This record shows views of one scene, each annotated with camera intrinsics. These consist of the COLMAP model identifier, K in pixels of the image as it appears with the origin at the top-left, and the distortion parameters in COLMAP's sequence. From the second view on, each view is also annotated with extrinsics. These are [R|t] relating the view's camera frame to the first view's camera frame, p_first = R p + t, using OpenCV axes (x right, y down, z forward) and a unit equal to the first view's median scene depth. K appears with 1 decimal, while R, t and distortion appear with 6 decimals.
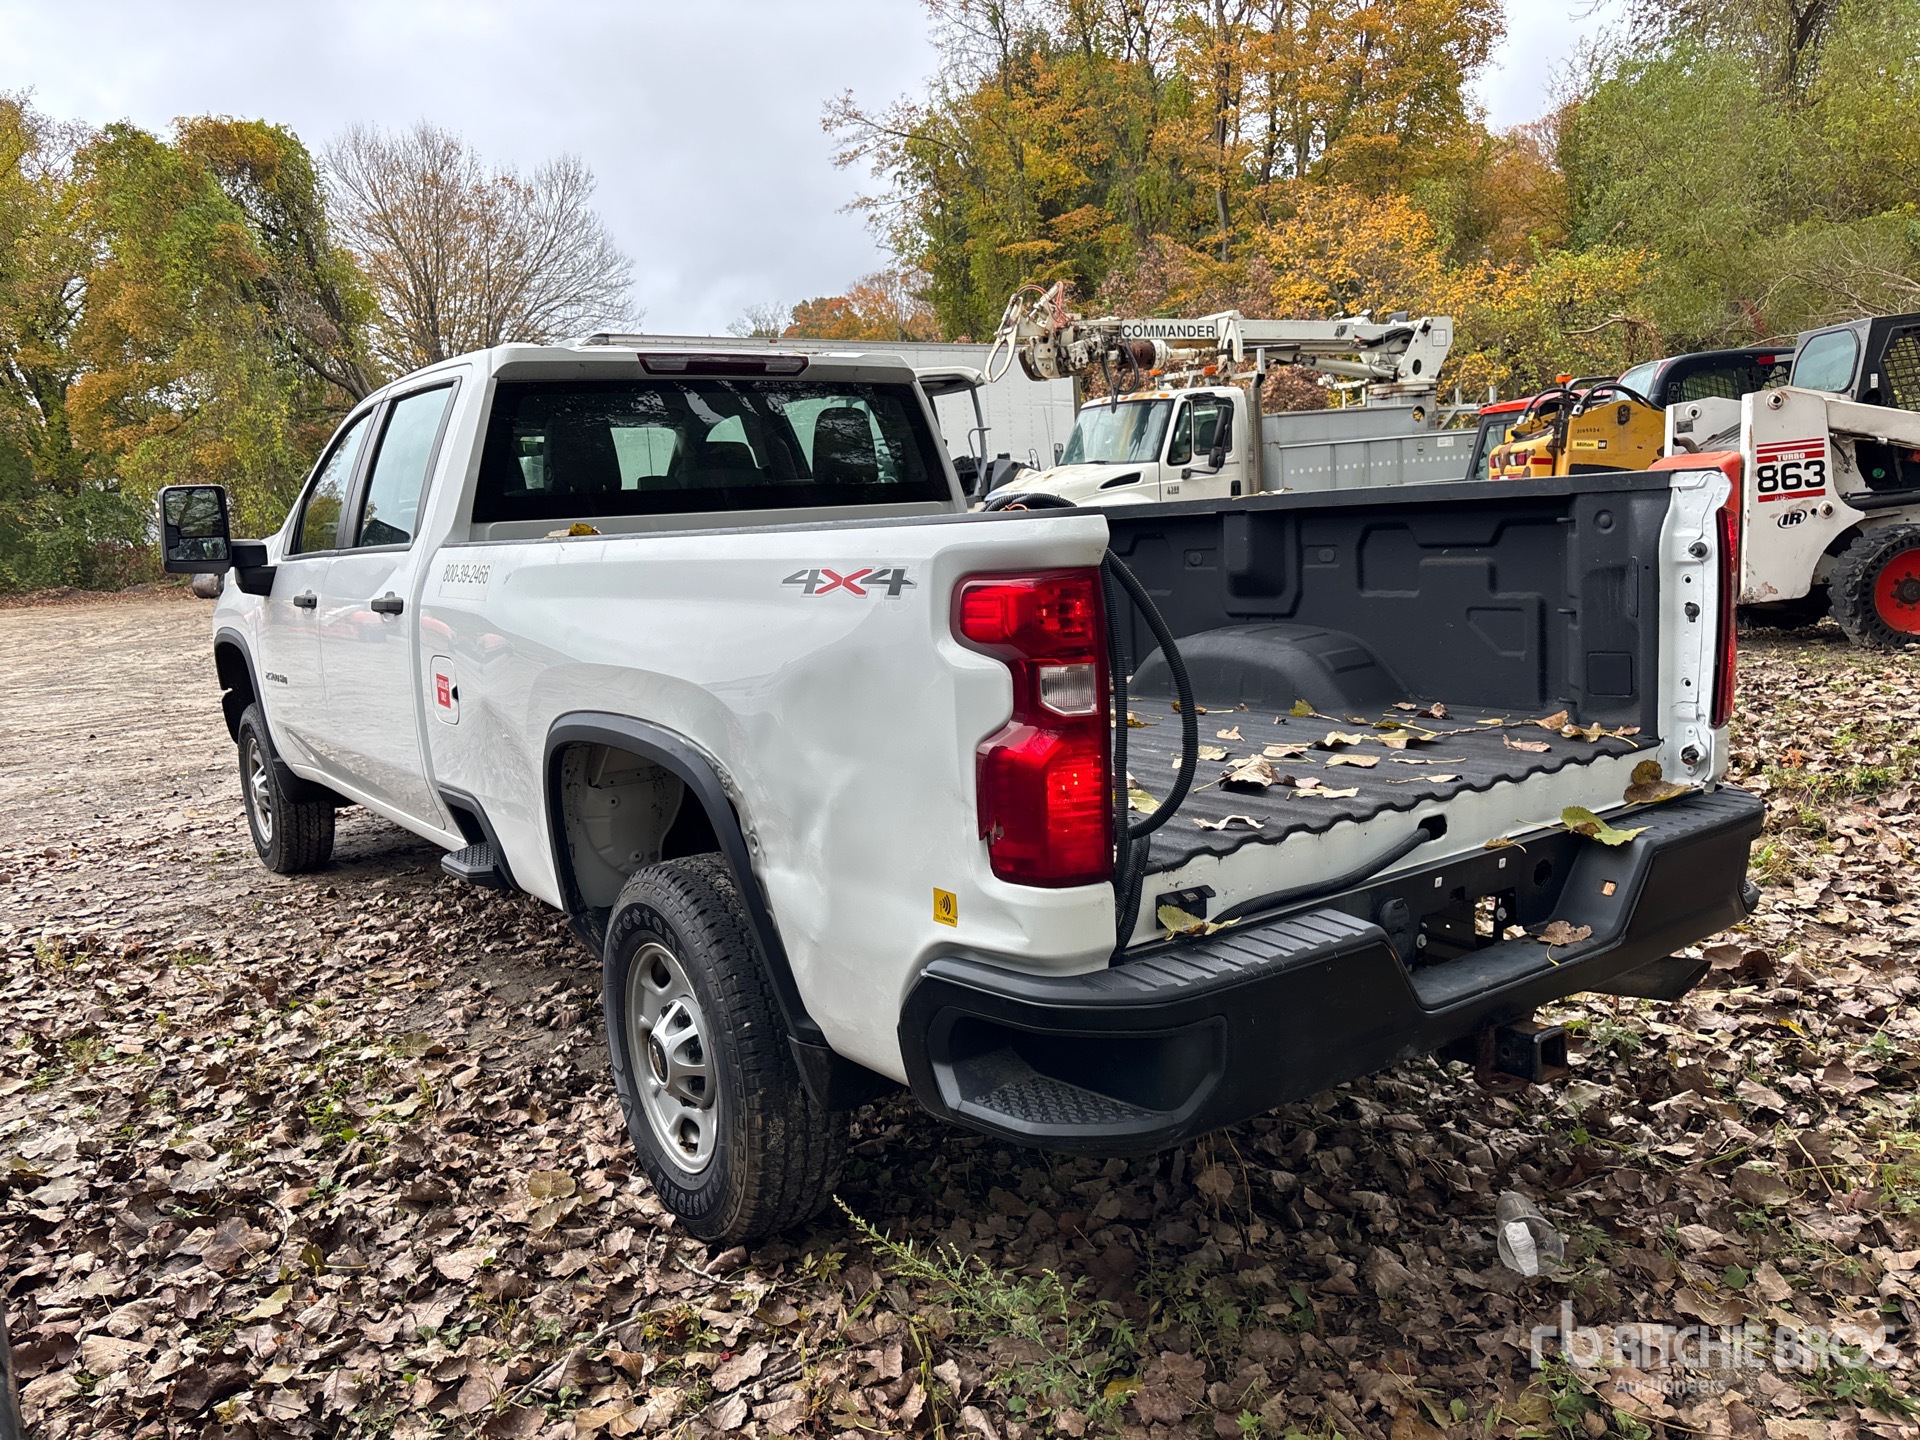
lens RADIAL K [[1513.2, 0, 982.8], [0, 1513.2, 667.2], [0, 0, 1]] dist [0.031706, -0.053968]
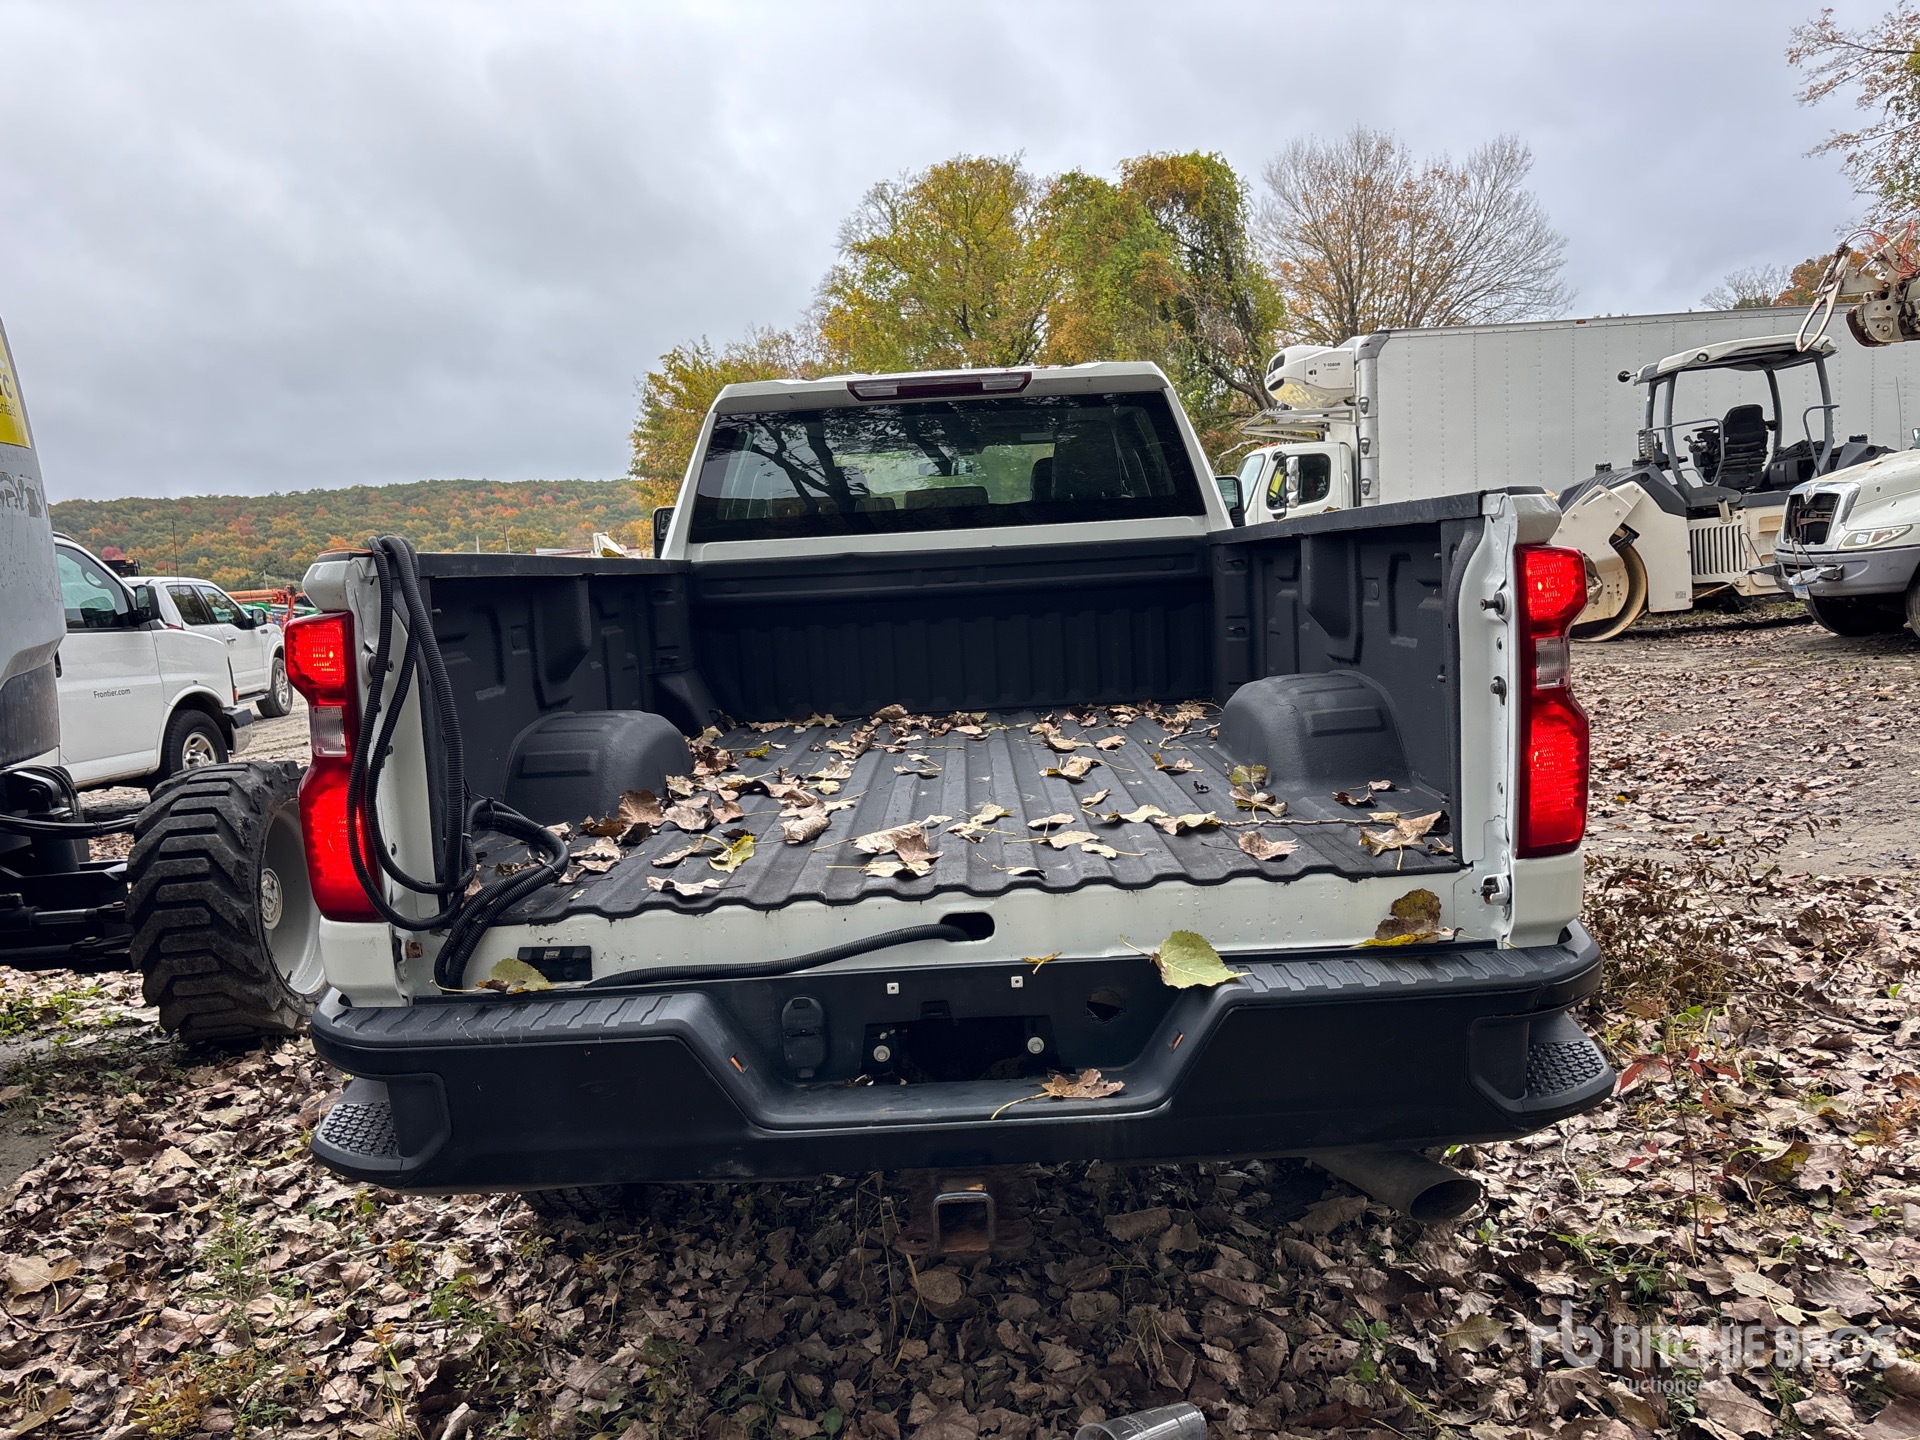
lens RADIAL K [[1497.2, 0, 962.8], [0, 1497.2, 699.1], [0, 0, 1]] dist [0.061667, -0.071710]
pose [[0.807051, 0.067253, -0.586639, 0.593487], [-0.052216, 0.997729, 0.042547, -0.043383], [0.588168, -0.003705, 0.808730, 0.247582]]
